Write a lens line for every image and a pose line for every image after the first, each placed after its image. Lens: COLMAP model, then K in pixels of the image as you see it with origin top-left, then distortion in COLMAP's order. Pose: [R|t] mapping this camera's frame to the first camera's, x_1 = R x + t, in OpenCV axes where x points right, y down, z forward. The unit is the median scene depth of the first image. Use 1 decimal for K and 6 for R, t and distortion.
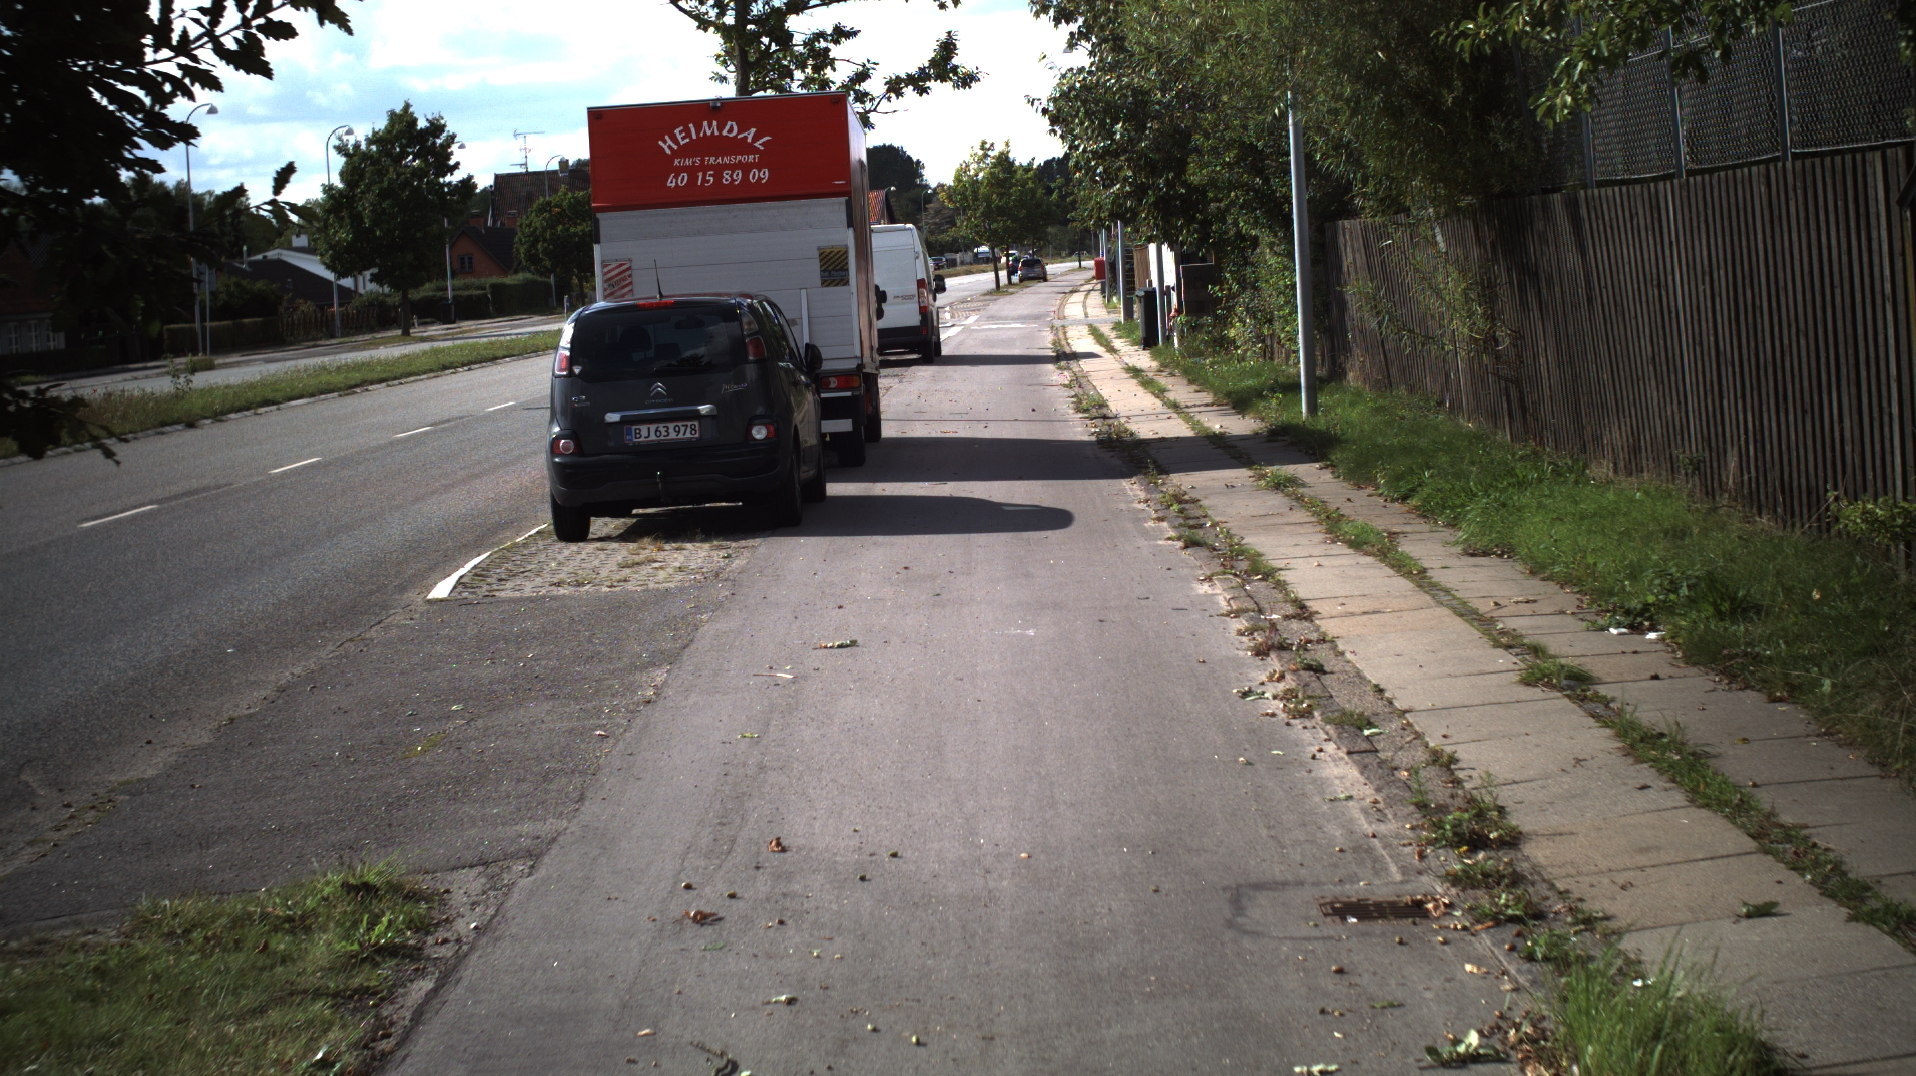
lens RADIAL K [[3486.8, 0, 958.0], [0, 3486.8, 538.0], [0, 0, 1]] dist [-0.263728, 0.335567]
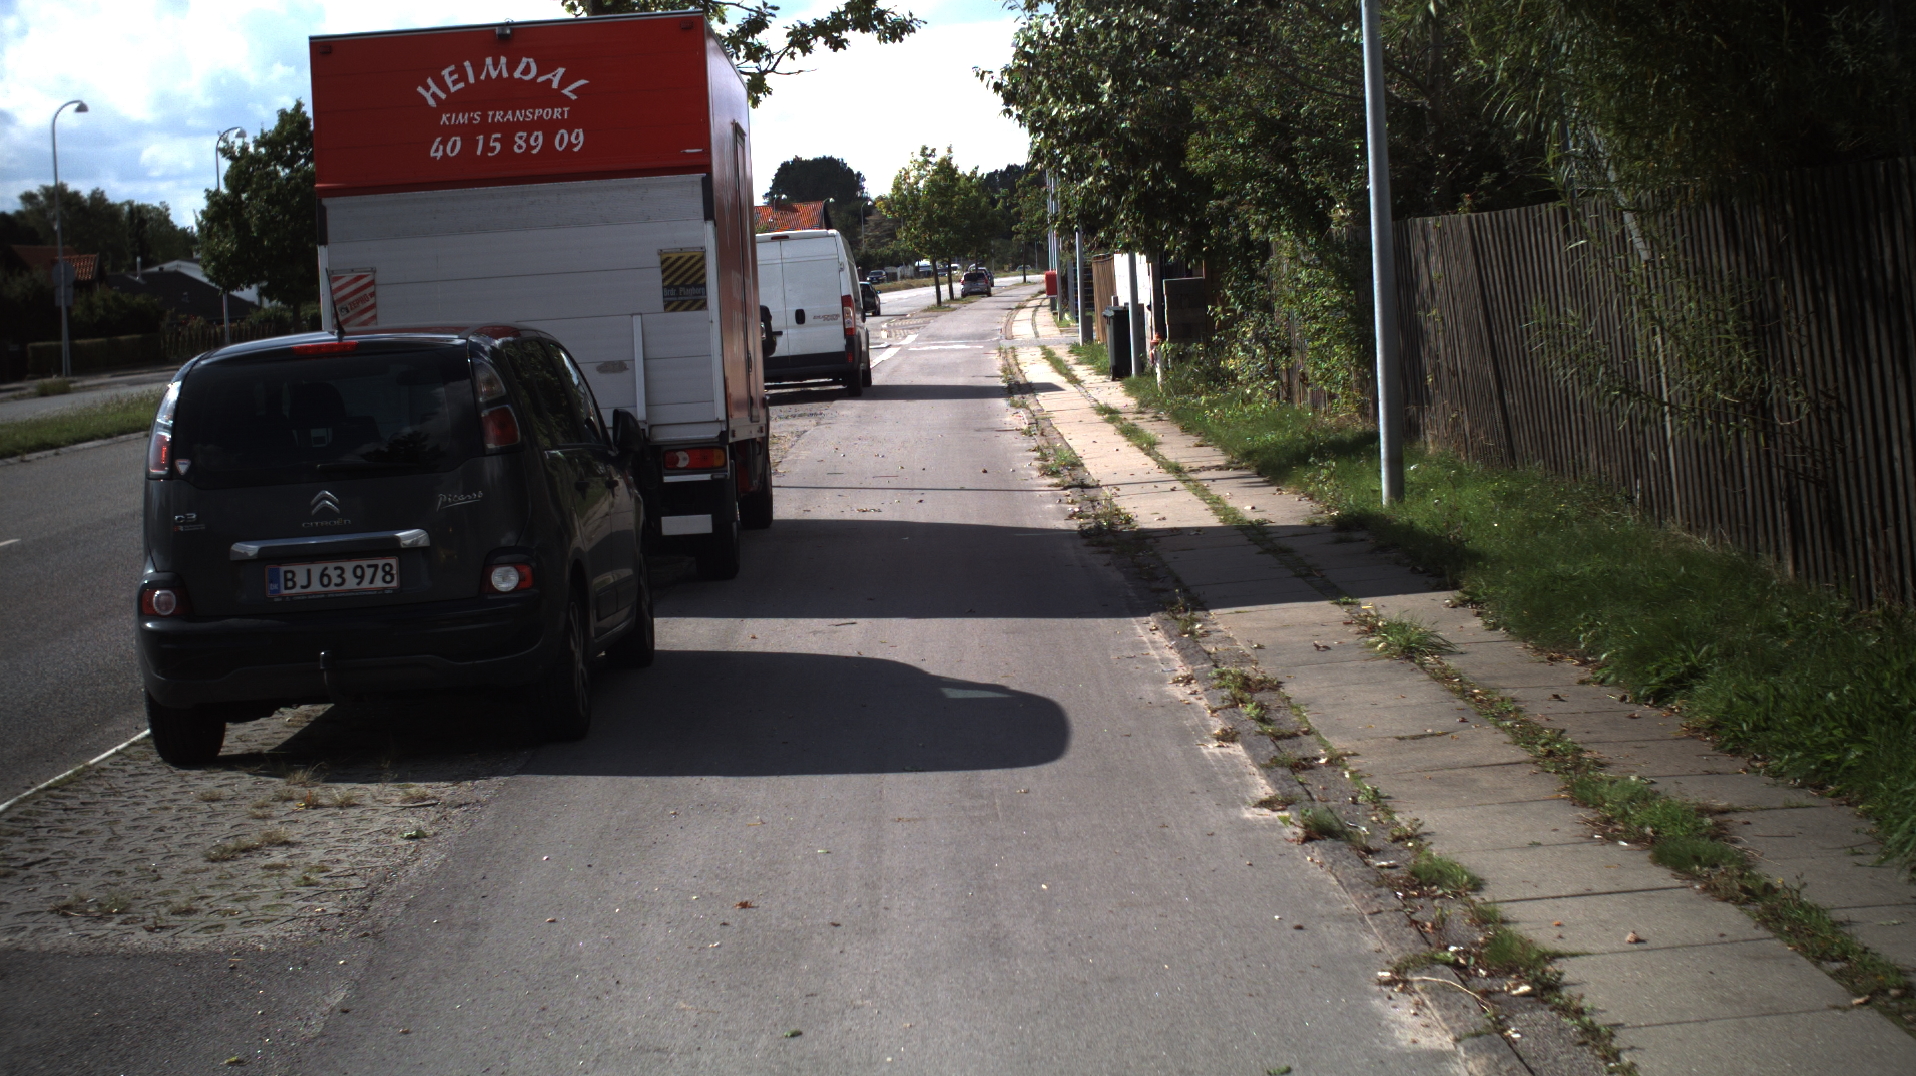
lens RADIAL K [[3486.8, 0, 958.0], [0, 3486.8, 538.0], [0, 0, 1]] dist [-0.263728, 0.335567]
pose [[0.999856, 0.001623, 0.016869, 0.003041], [-0.001555, 0.999991, -0.004054, -0.018586], [-0.016875, 0.004027, 0.999849, 0.238252]]
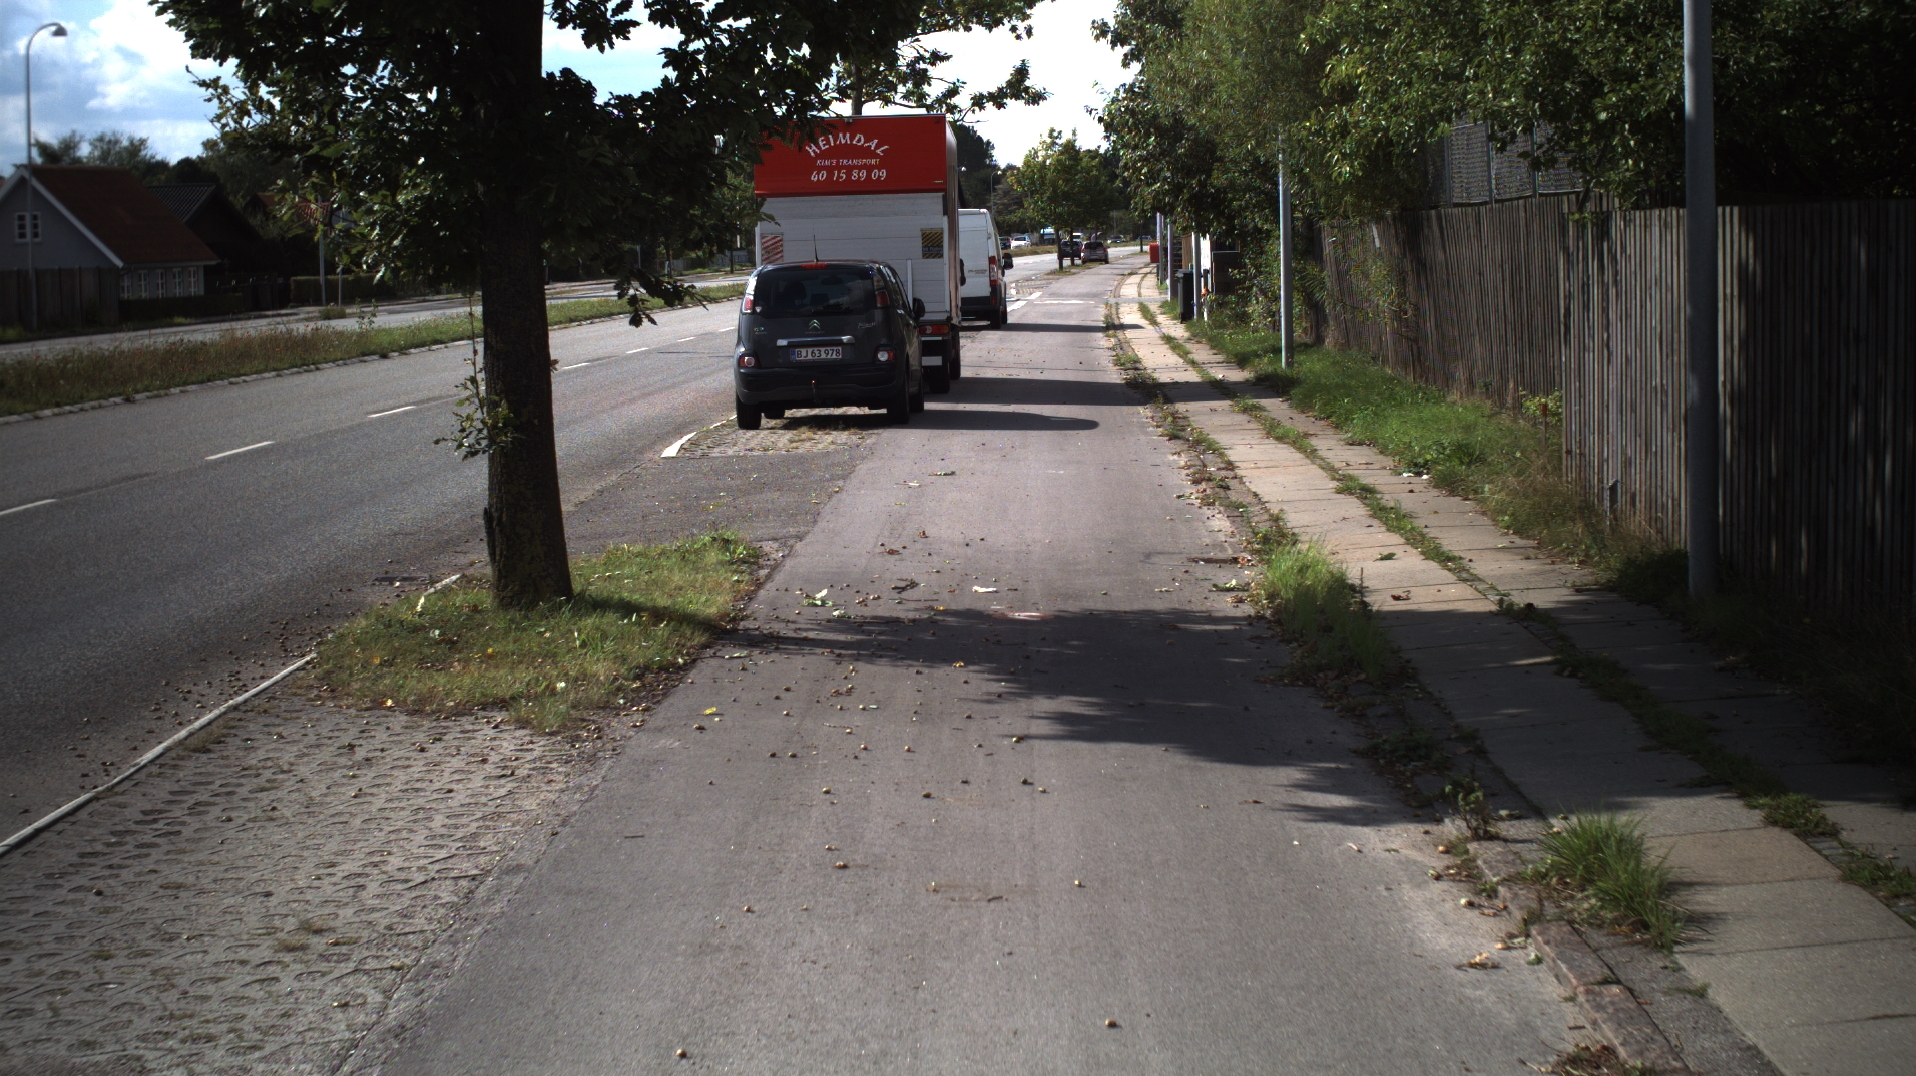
lens RADIAL K [[3486.8, 0, 958.0], [0, 3486.8, 538.0], [0, 0, 1]] dist [-0.263728, 0.335567]
pose [[0.999309, 0.033458, -0.016209, 0.000025], [-0.033361, 0.999424, 0.006260, 0.018493], [0.016409, -0.005715, 0.999849, -0.237121]]
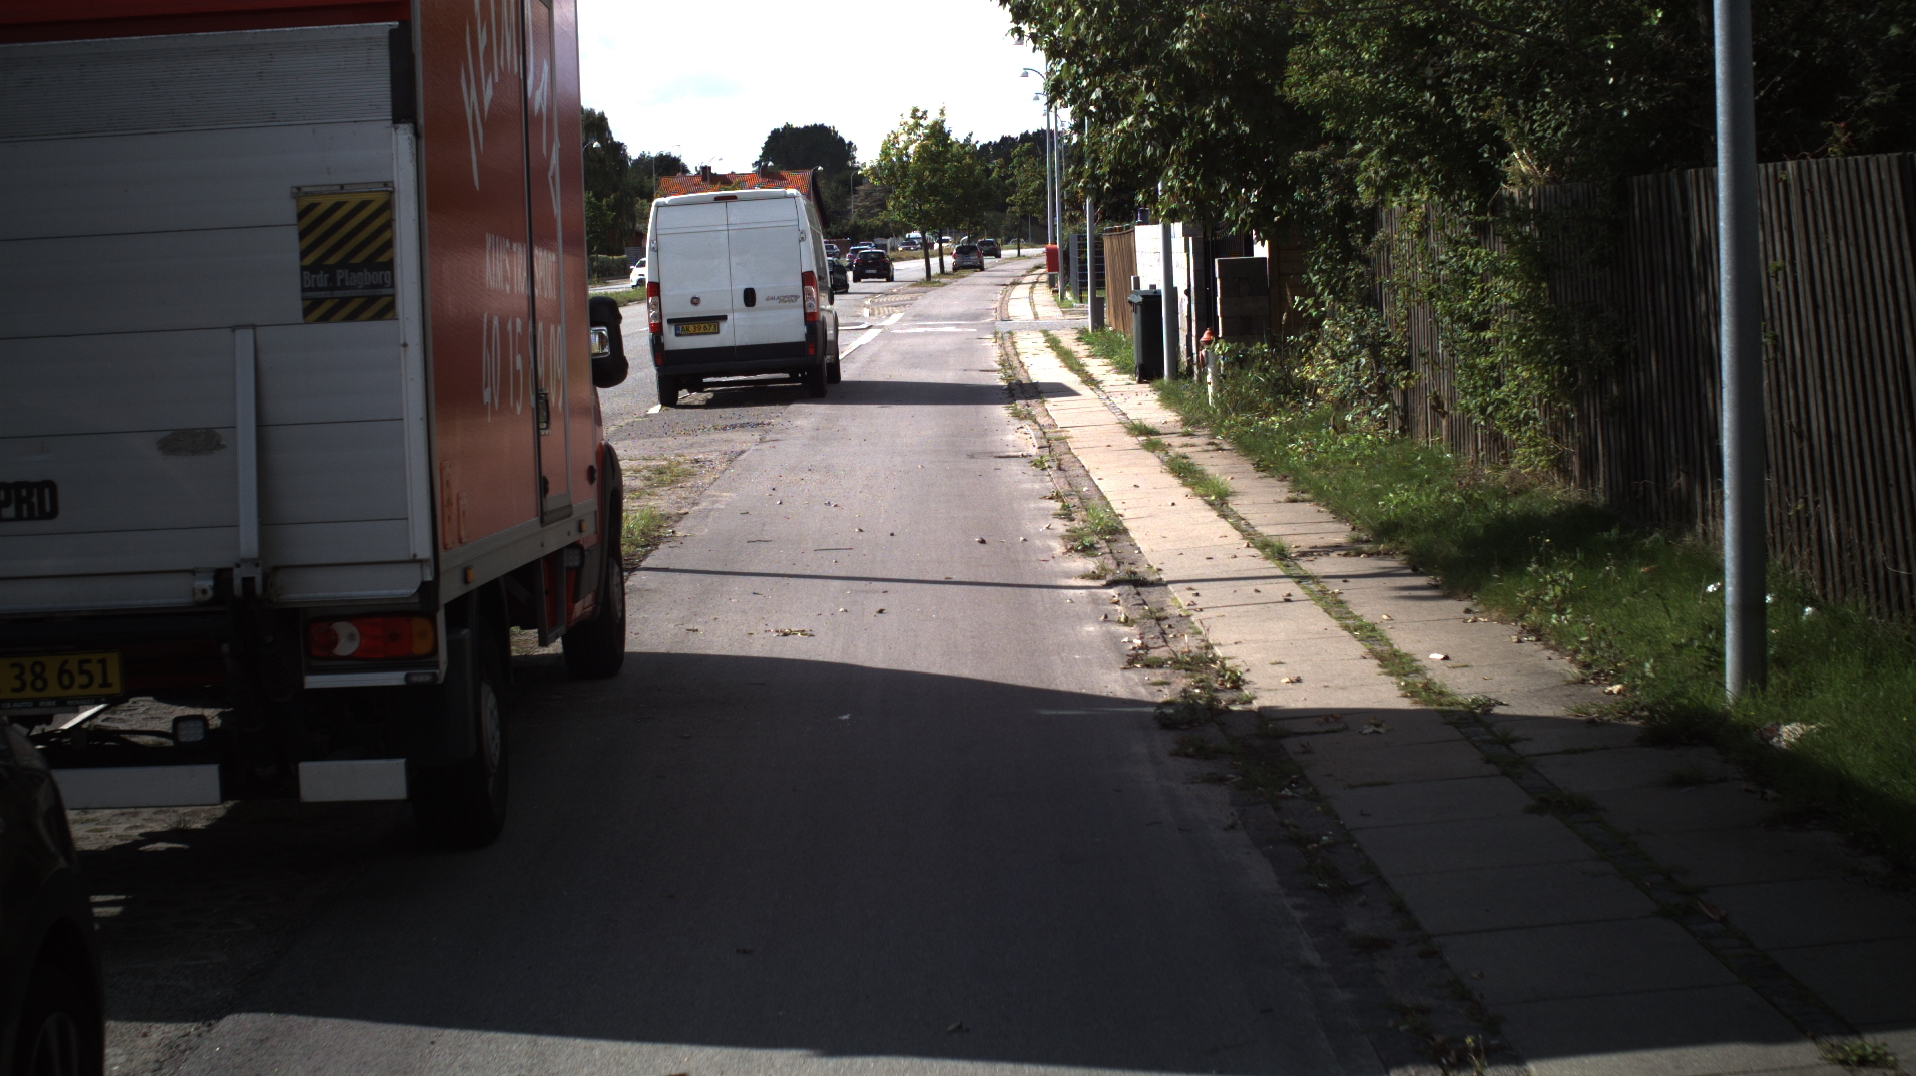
lens RADIAL K [[3486.8, 0, 958.0], [0, 3486.8, 538.0], [0, 0, 1]] dist [-0.263728, 0.335567]
pose [[0.999666, 0.015804, 0.020448, 0.007499], [-0.015885, 0.999867, 0.003797, -0.037790], [-0.020386, -0.004121, 0.999784, 0.477471]]
